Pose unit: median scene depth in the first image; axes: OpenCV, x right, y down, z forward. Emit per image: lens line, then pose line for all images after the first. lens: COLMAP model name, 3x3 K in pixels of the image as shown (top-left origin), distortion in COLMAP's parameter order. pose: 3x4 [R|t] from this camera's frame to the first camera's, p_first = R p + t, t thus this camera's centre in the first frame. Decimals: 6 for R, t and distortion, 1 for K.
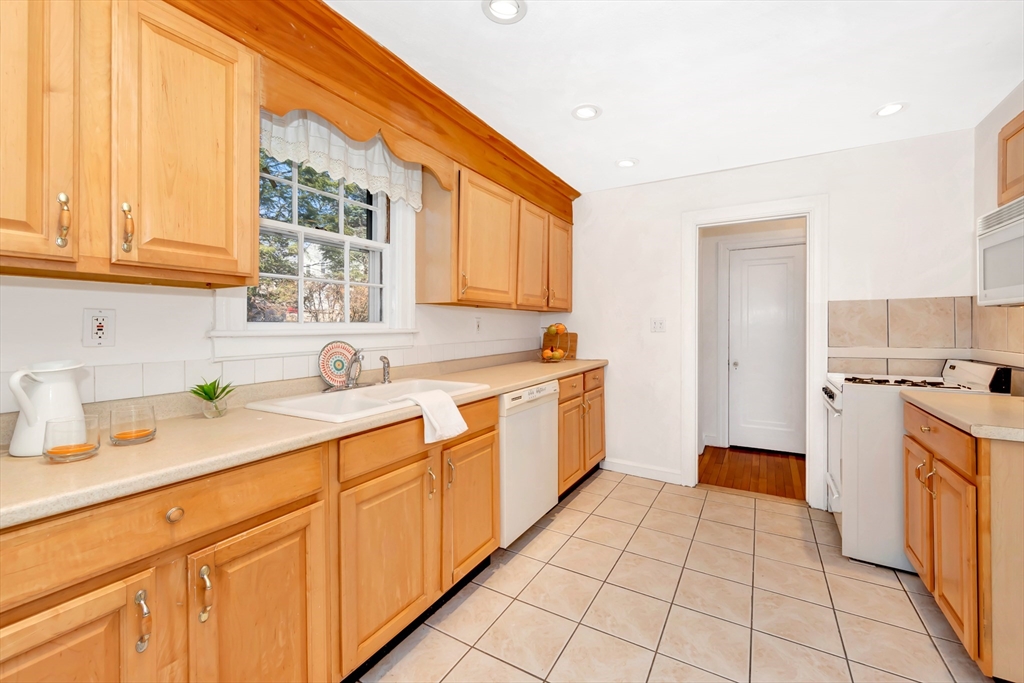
lens RADIAL K [[428.4, 0, 523.8], [0, 428.4, 324.6], [0, 0, 1]] dist [0.000178, 0.000223]
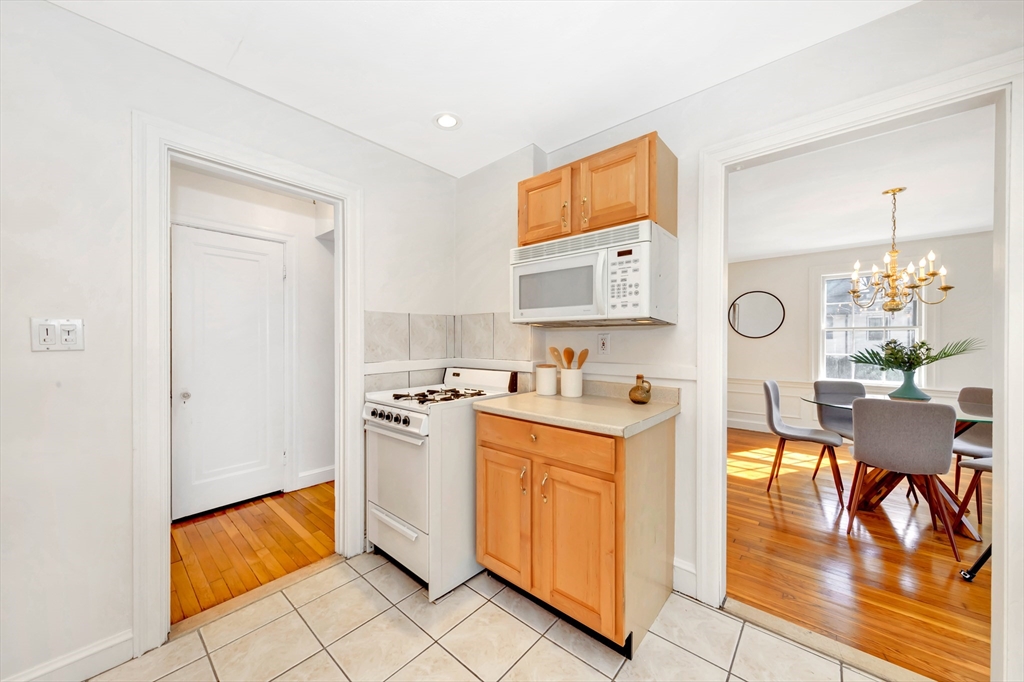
lens RADIAL K [[373.3, 0, 539.0], [0, 373.3, 342.8], [0, 0, 1]] dist [0.001712, -0.000050]
pose [[0.183029, -0.004023, 0.983099, 0.039393], [-0.004919, 0.999975, 0.005008, 0.006485], [-0.983095, -0.005753, 0.183005, 0.628940]]
